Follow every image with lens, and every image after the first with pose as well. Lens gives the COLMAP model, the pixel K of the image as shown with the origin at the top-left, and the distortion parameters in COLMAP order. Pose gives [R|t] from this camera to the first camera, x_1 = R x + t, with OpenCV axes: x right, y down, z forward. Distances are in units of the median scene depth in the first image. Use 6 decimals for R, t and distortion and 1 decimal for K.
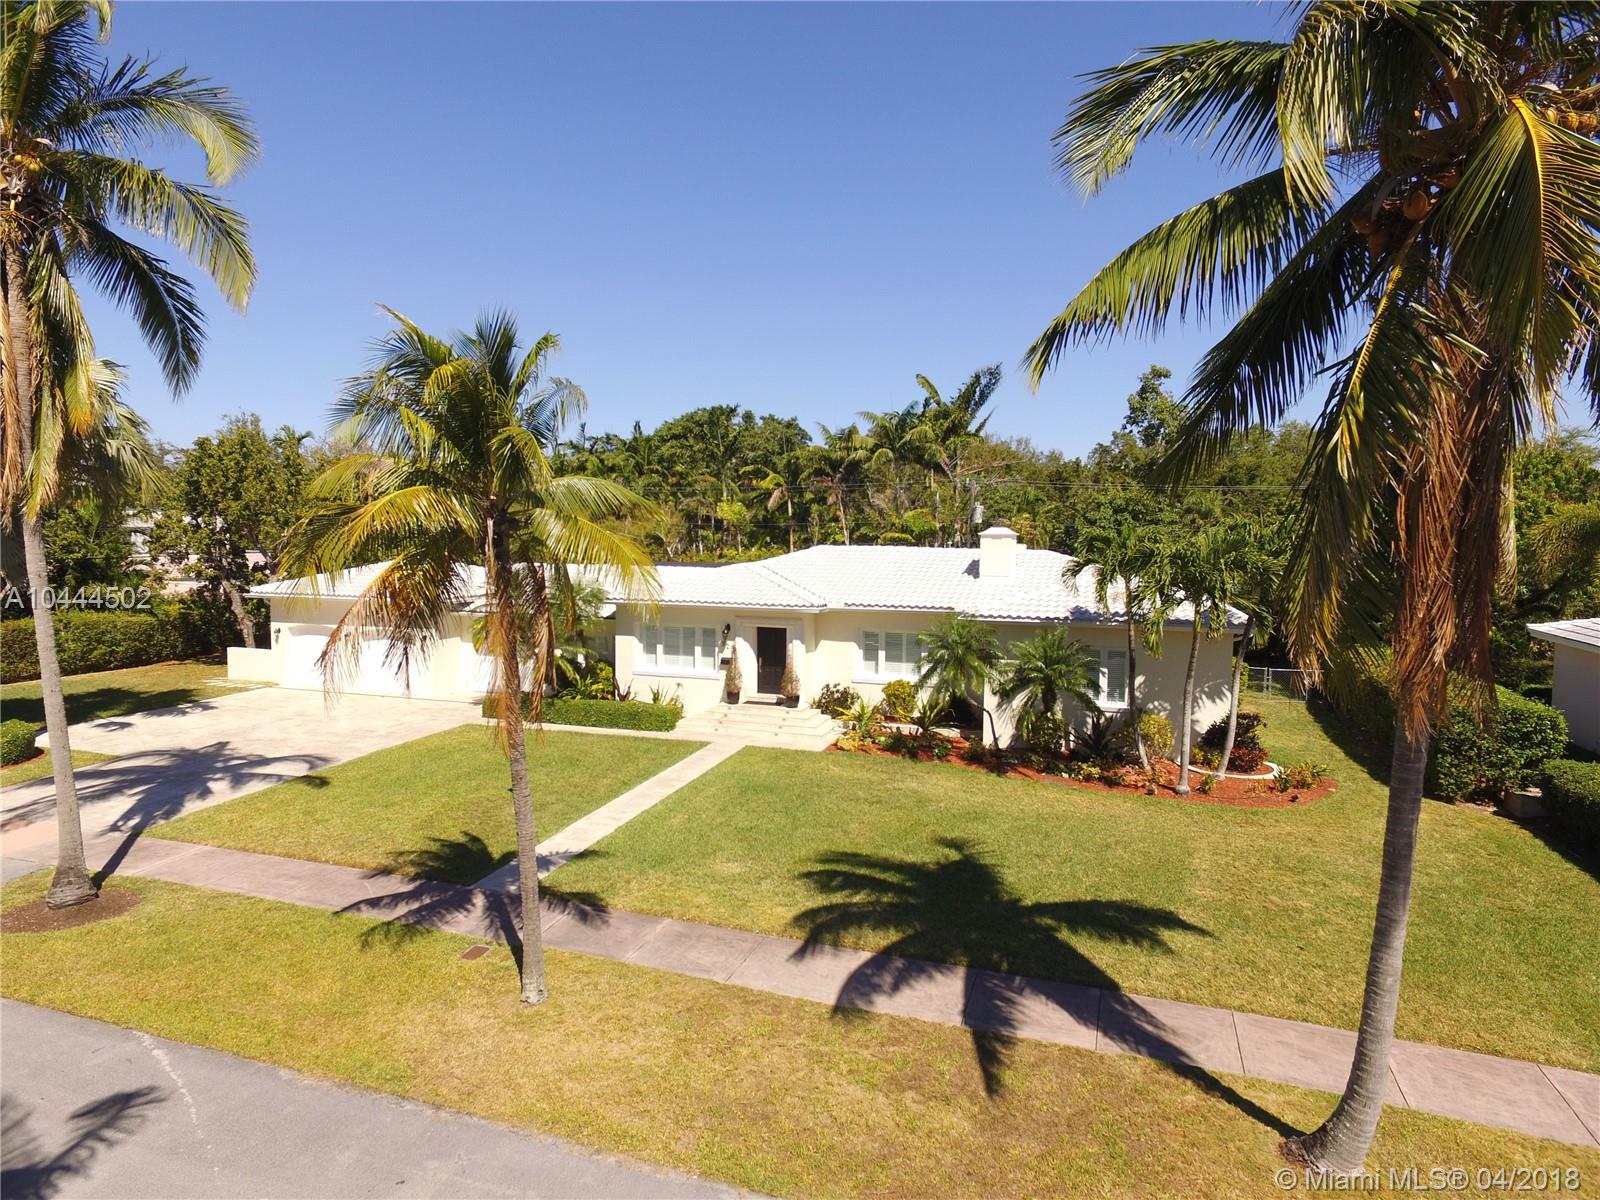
lens RADIAL K [[925.0, 0, 800.0], [0, 925.0, 600.0], [0, 0, 1]] dist [0.009078, 0.001023]
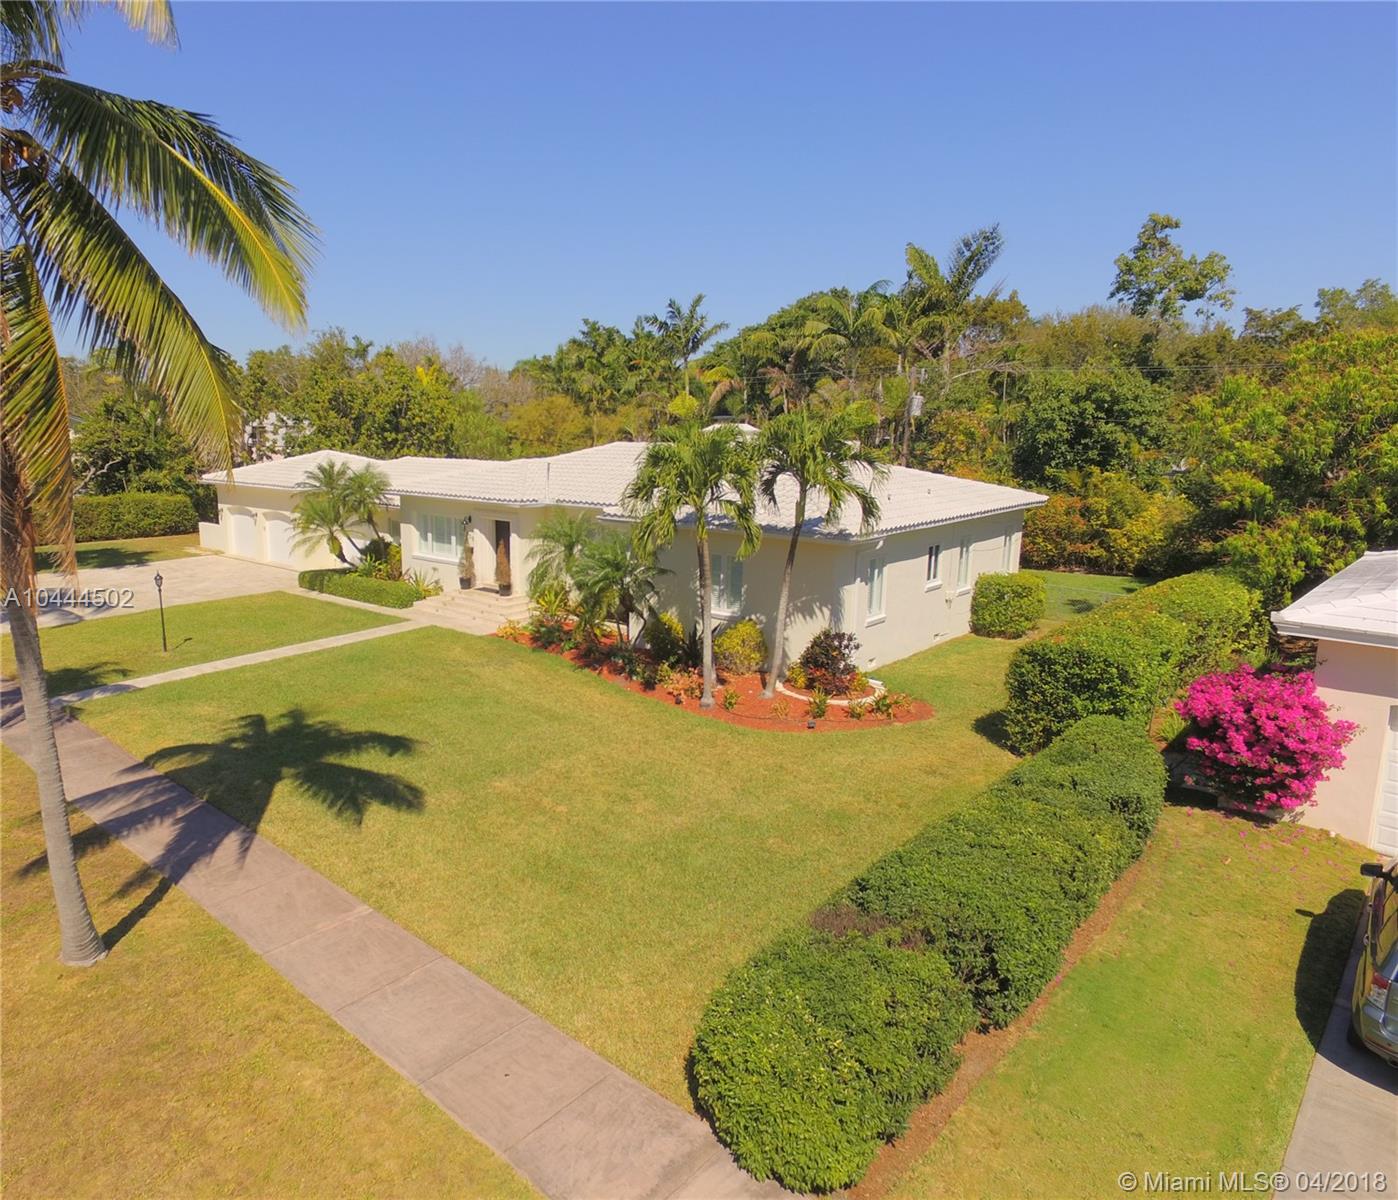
lens RADIAL K [[982.7, 0, 699.0], [0, 982.7, 600.0], [0, 0, 1]] dist [-0.006098, -0.002989]
pose [[0.905201, 0.069630, -0.419240, 0.645847], [-0.025007, 0.993504, 0.111013, -0.010764], [0.424247, -0.090006, 0.901063, 0.069490]]
